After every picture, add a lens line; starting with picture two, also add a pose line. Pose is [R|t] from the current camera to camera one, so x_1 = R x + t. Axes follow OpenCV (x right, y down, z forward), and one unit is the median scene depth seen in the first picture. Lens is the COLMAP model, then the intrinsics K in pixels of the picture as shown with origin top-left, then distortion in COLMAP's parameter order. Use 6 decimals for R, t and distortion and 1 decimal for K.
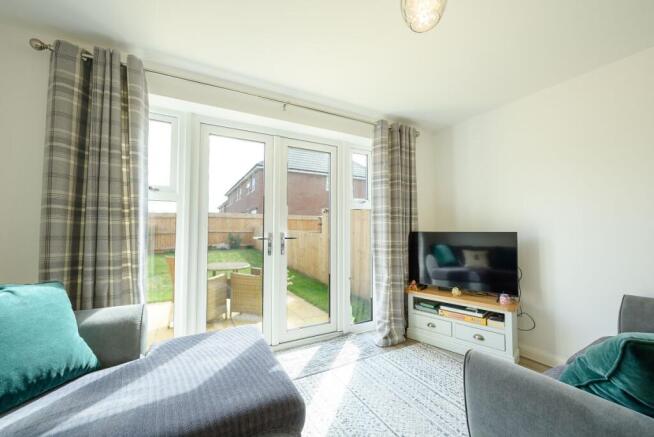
lens RADIAL K [[260.9, 0, 325.6], [0, 260.9, 220.5], [0, 0, 1]] dist [-0.011373, 0.000195]
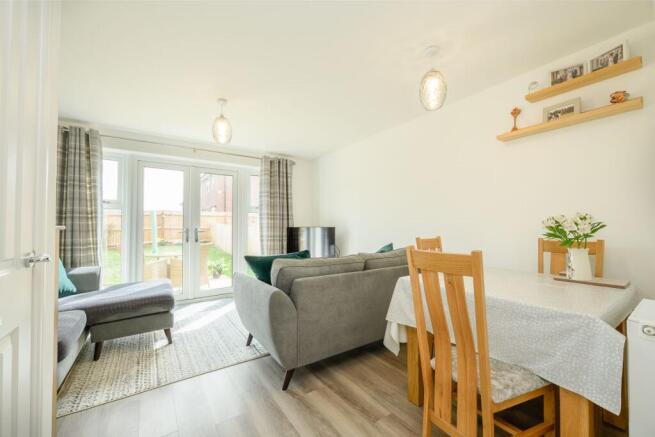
lens RADIAL K [[261.3, 0, 329.3], [0, 261.3, 219.7], [0, 0, 1]] dist [-0.011373, 0.000195]
pose [[0.993044, -0.001274, 0.117741, 0.667560], [0.000019, 0.999943, 0.010663, -0.030900], [-0.117748, -0.010586, 0.992987, -0.974893]]
